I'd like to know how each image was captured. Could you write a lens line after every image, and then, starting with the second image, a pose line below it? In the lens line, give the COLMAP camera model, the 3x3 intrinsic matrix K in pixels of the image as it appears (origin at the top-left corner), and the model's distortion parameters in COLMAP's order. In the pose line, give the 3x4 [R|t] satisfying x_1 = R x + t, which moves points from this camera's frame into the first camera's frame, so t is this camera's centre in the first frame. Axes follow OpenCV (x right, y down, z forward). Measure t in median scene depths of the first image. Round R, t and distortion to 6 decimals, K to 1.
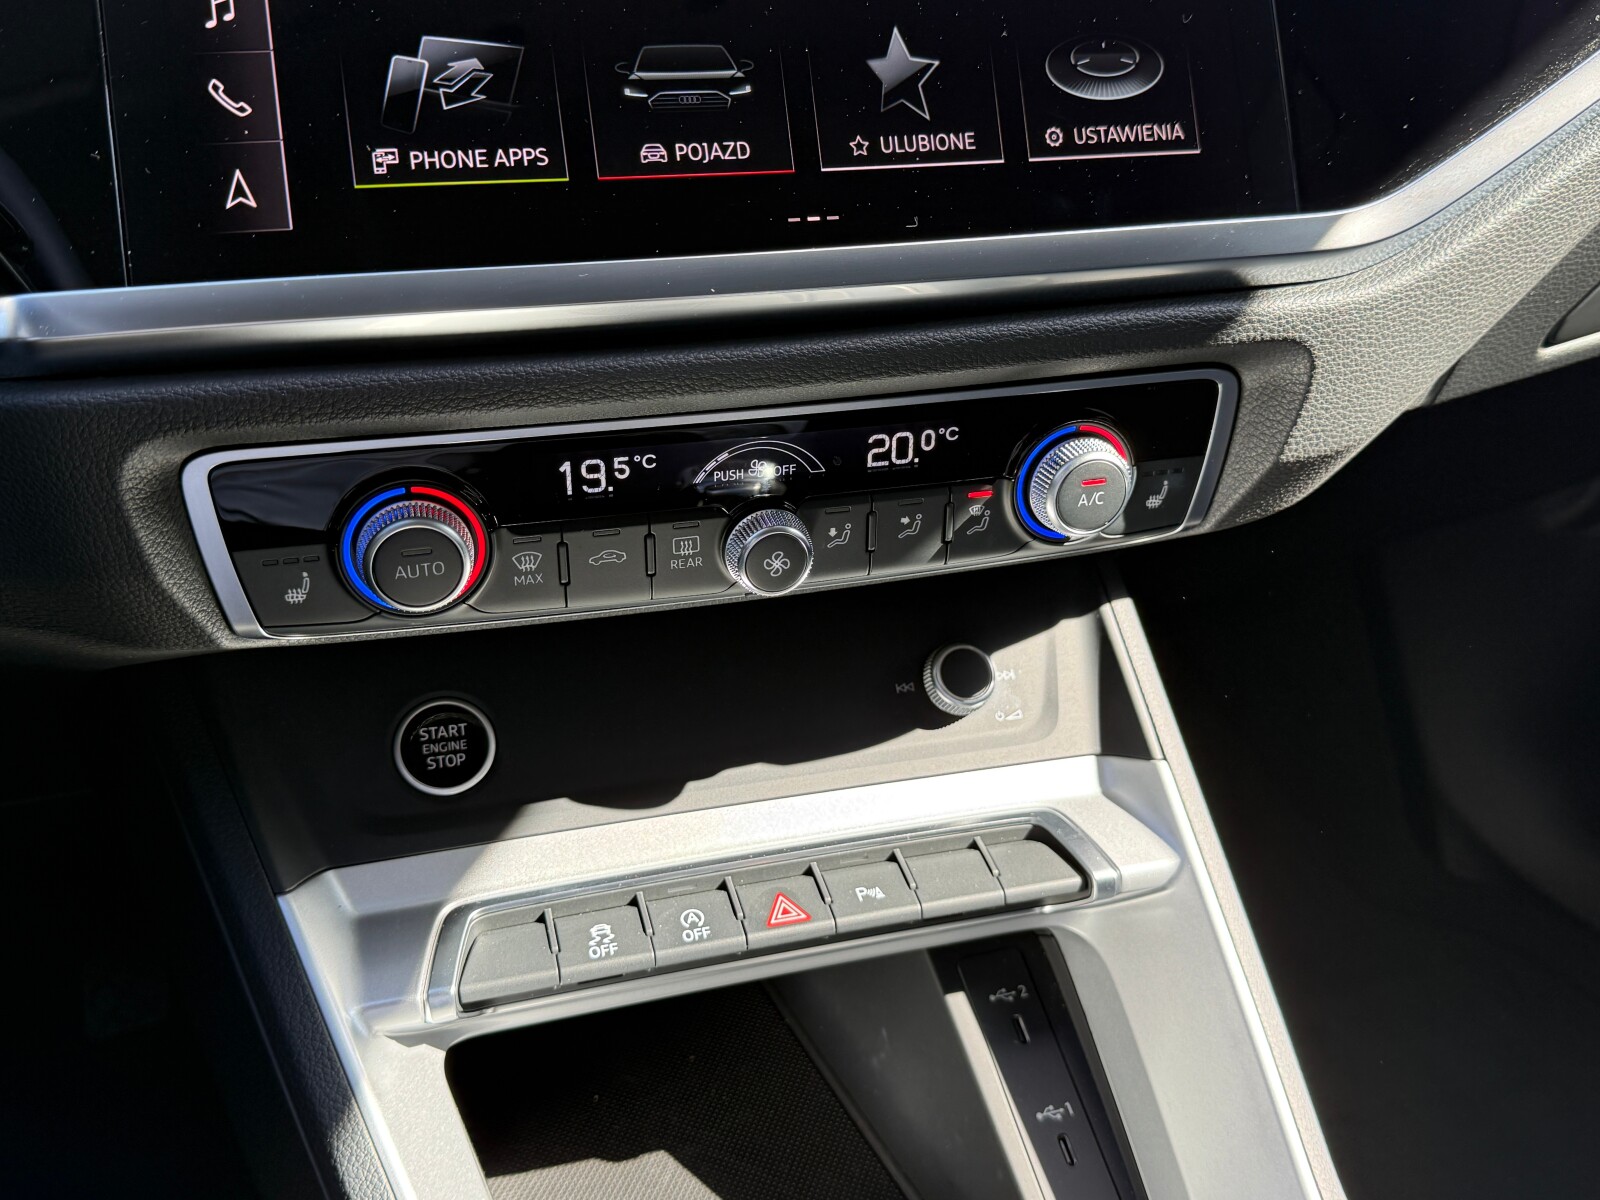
lens RADIAL K [[1498.7, 0, 800.0], [0, 1498.7, 600.0], [0, 0, 1]] dist [0.195624, -0.531199]
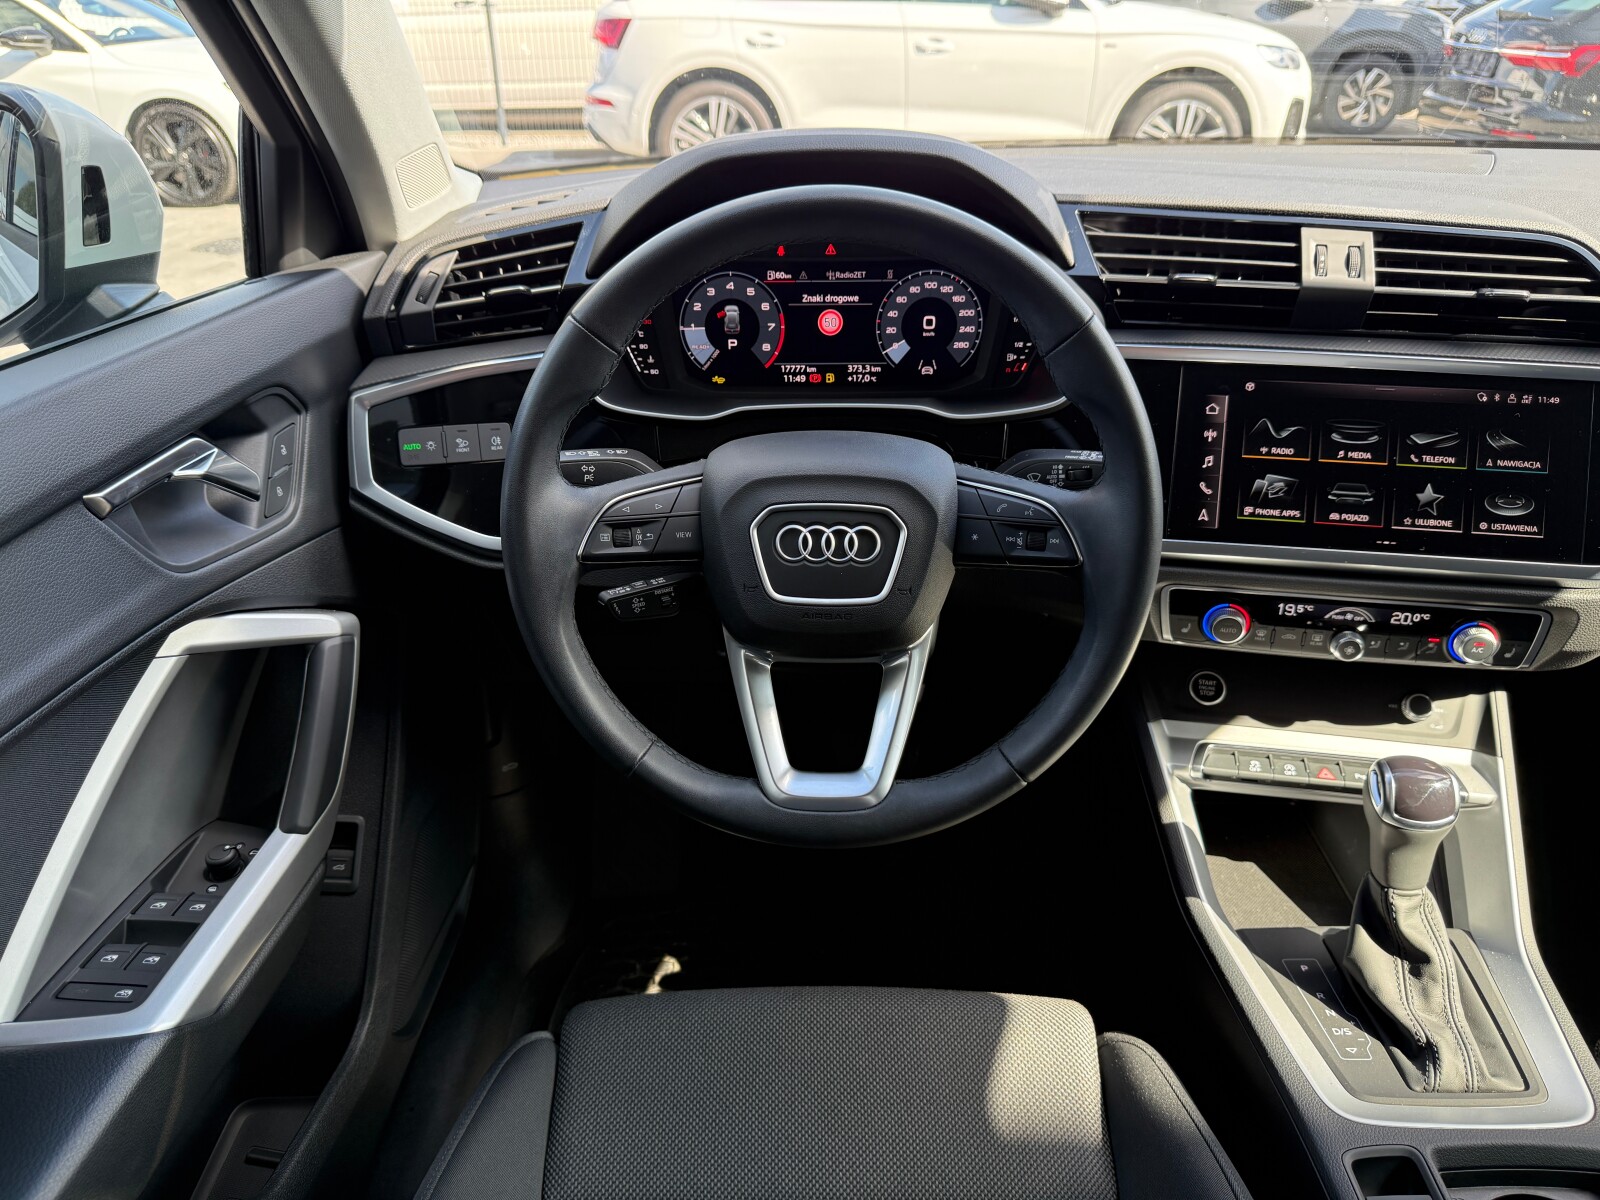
lens RADIAL K [[1149.5, 0, 801.0], [0, 1149.5, 604.9], [0, 0, 1]] dist [0.008064, -0.029300]
pose [[0.882663, 0.187004, -0.431203, -0.008820], [-0.186683, 0.981457, 0.043502, -0.008555], [0.431343, 0.042100, 0.901205, -1.476736]]
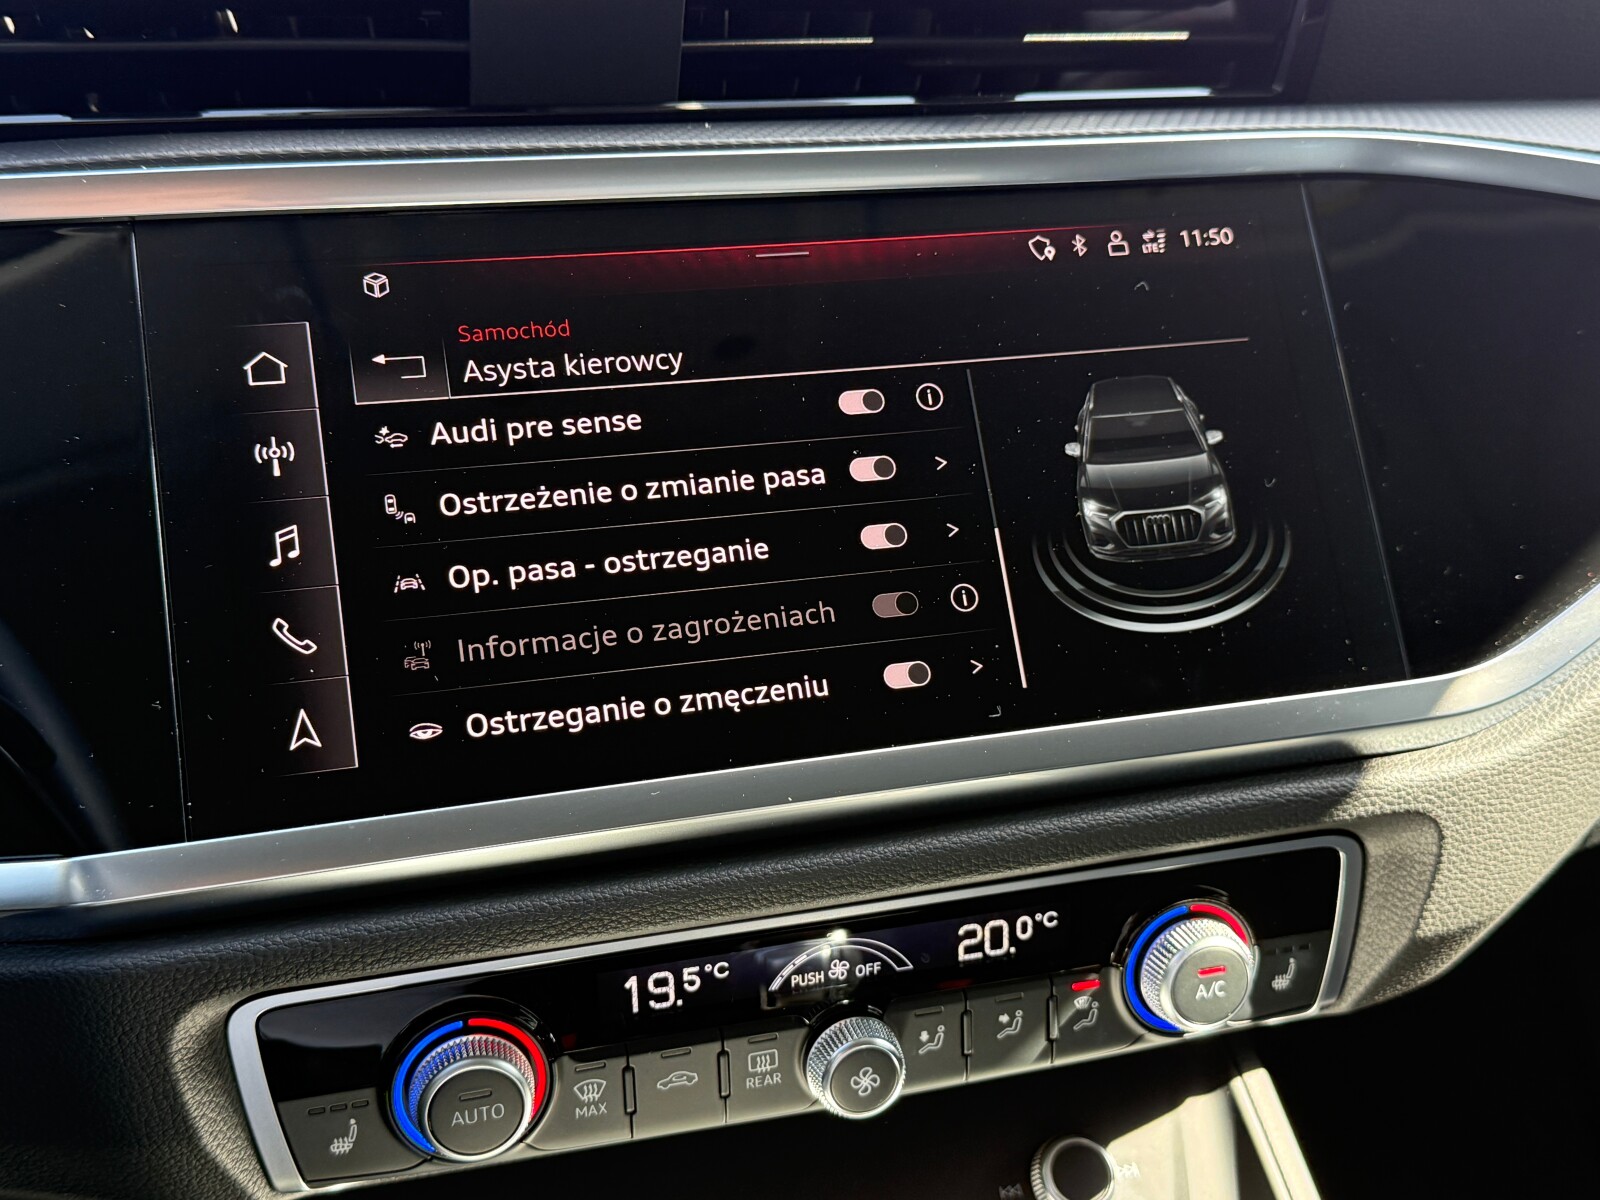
lens RADIAL K [[1851.0, 0, 795.6], [0, 1851.0, 605.4], [0, 0, 1]] dist [0.212710, -0.606595]
pose [[0.999079, -0.037606, -0.020640, -0.022850], [0.033324, 0.983353, -0.178622, -0.104232], [0.027013, 0.177770, 0.983701, -0.152143]]
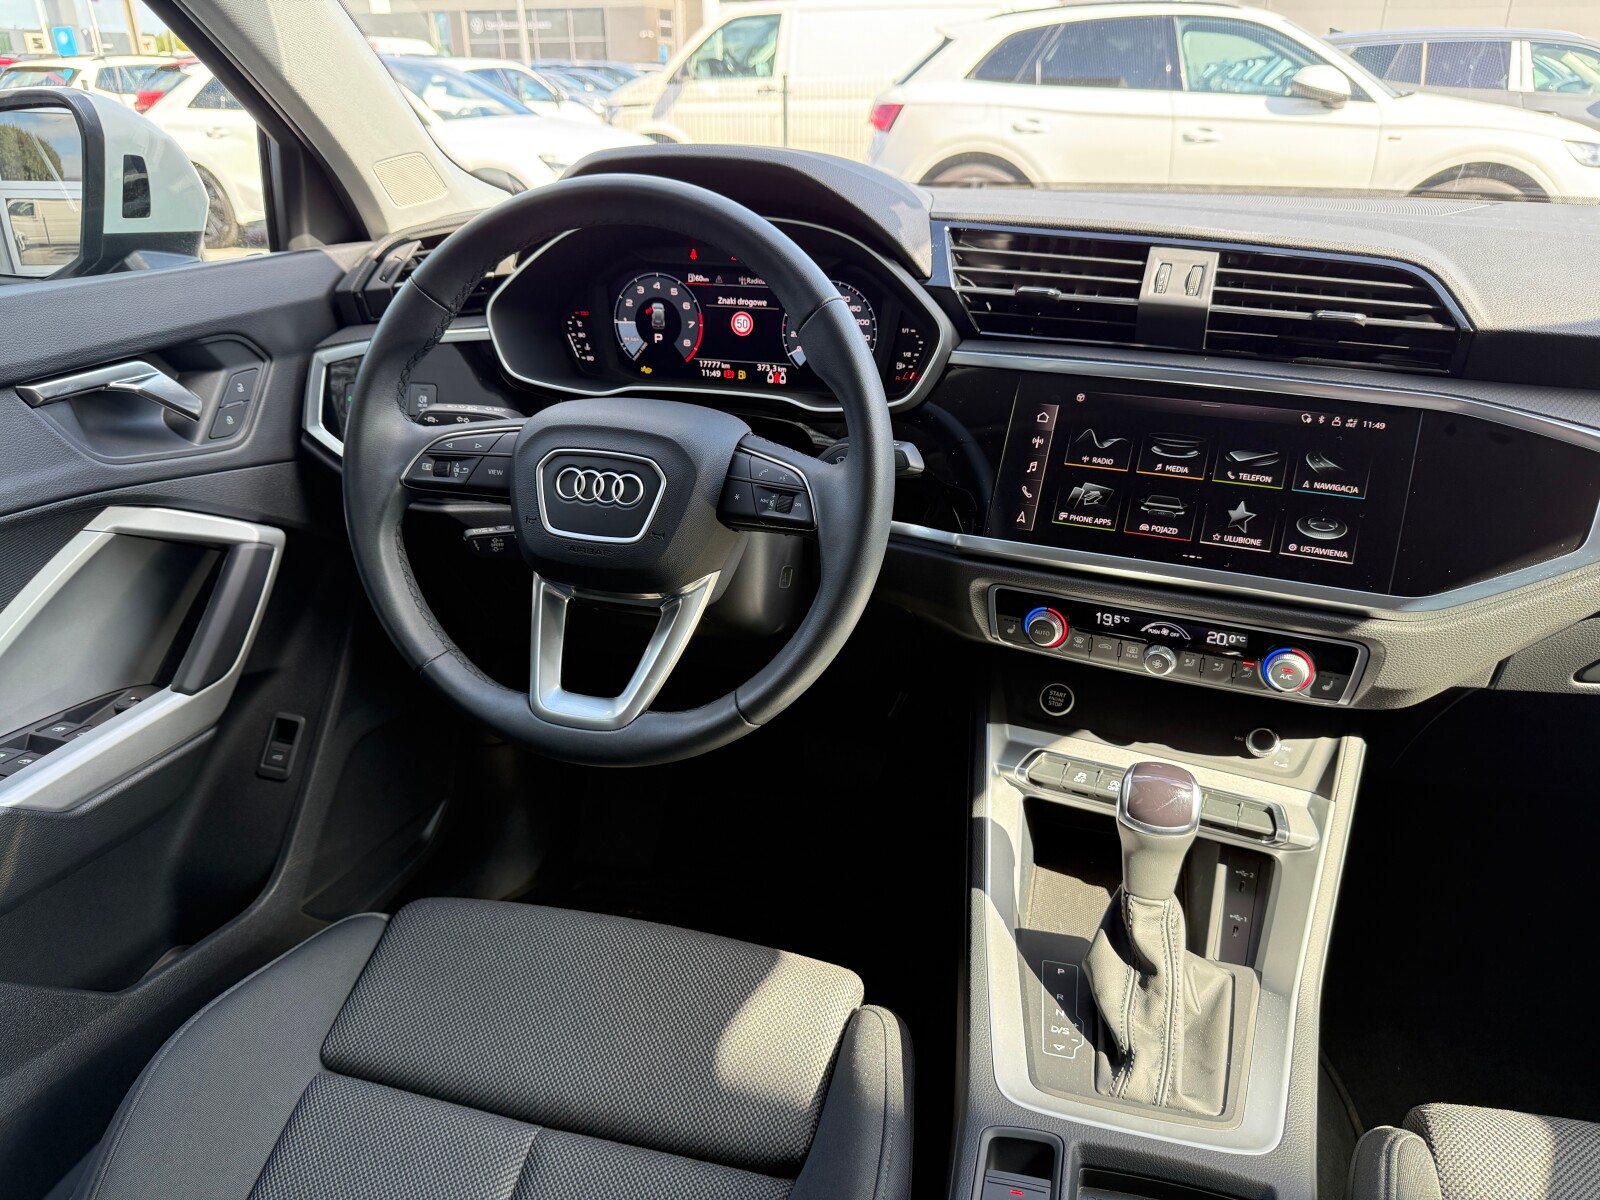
lens RADIAL K [[1149.5, 0, 801.0], [0, 1149.5, 604.9], [0, 0, 1]] dist [0.008064, -0.029300]
pose [[0.740545, 0.247072, -0.624939, 0.828333], [-0.292055, 0.955872, 0.031826, -0.002021], [0.605225, 0.158948, 0.780024, -1.171749]]
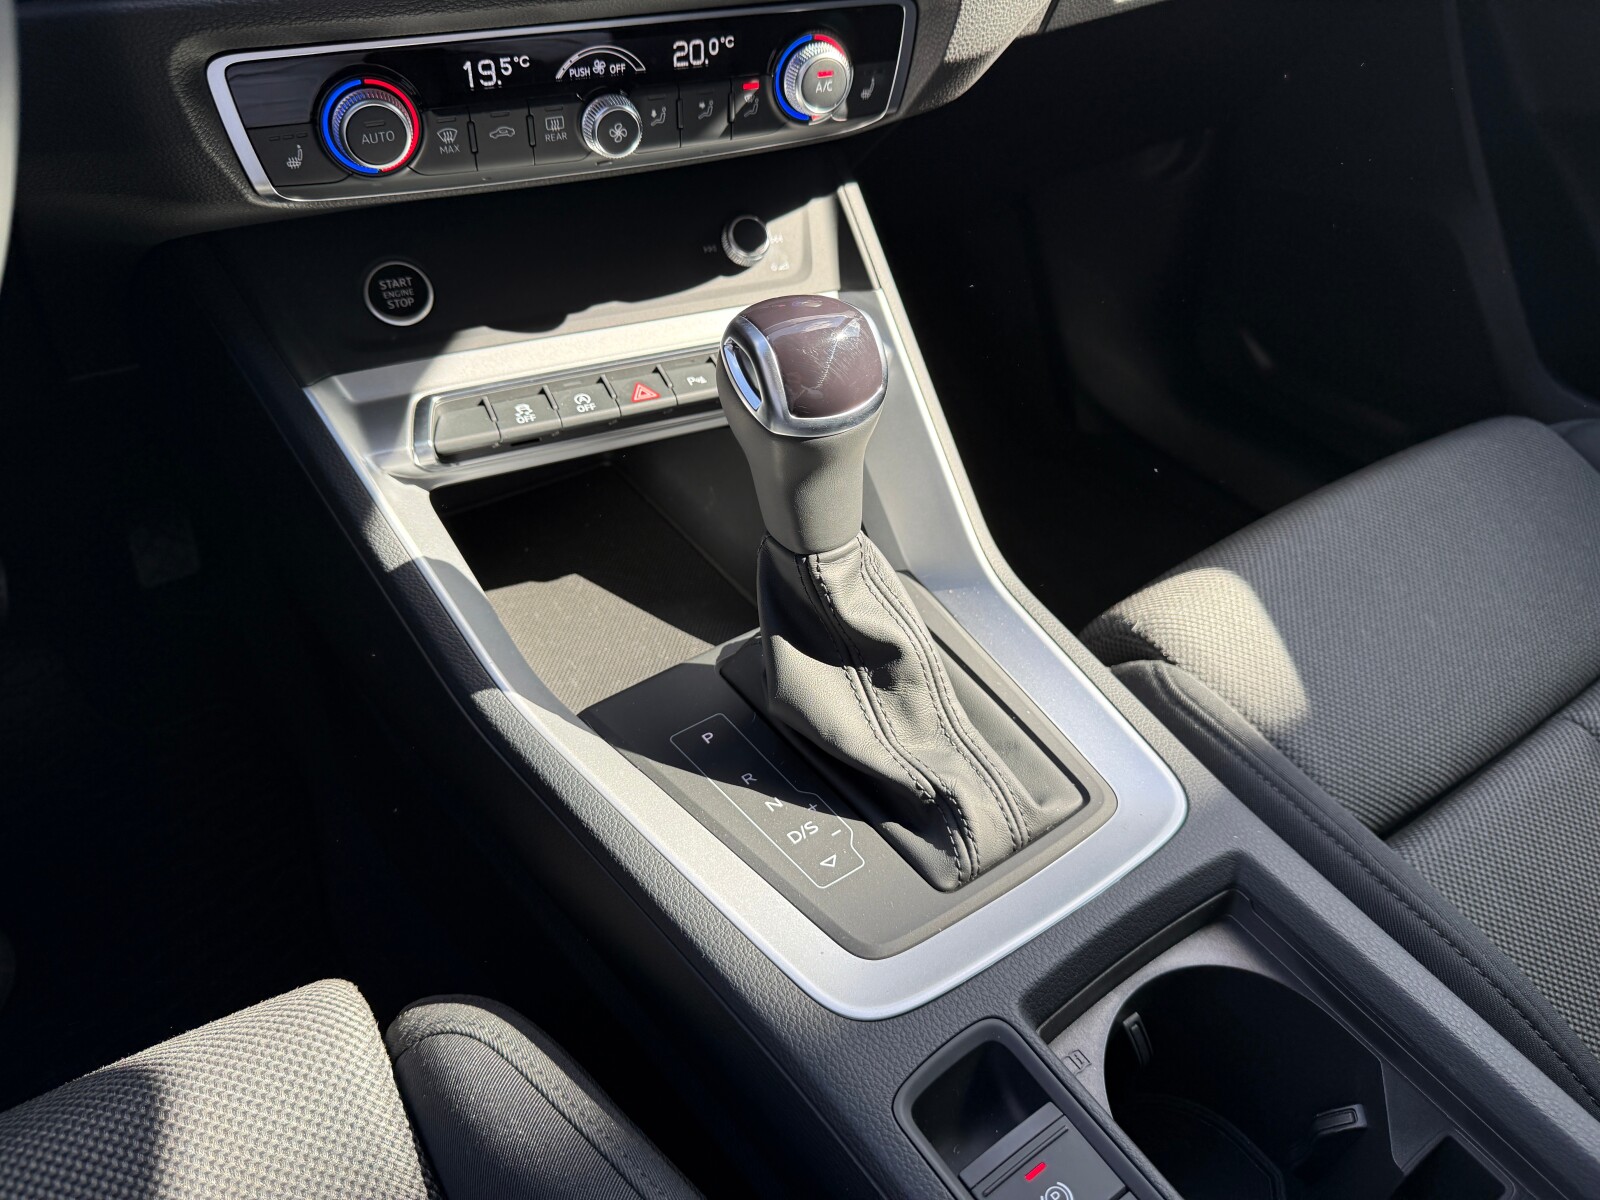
lens RADIAL K [[1166.8, 0, 800.0], [0, 1166.8, 600.0], [0, 0, 1]] dist [-0.005907, -0.024754]
pose [[0.987411, -0.085952, 0.132782, -0.030369], [0.051808, 0.968909, 0.241931, 0.152617], [-0.149448, -0.232006, 0.961165, -0.242460]]
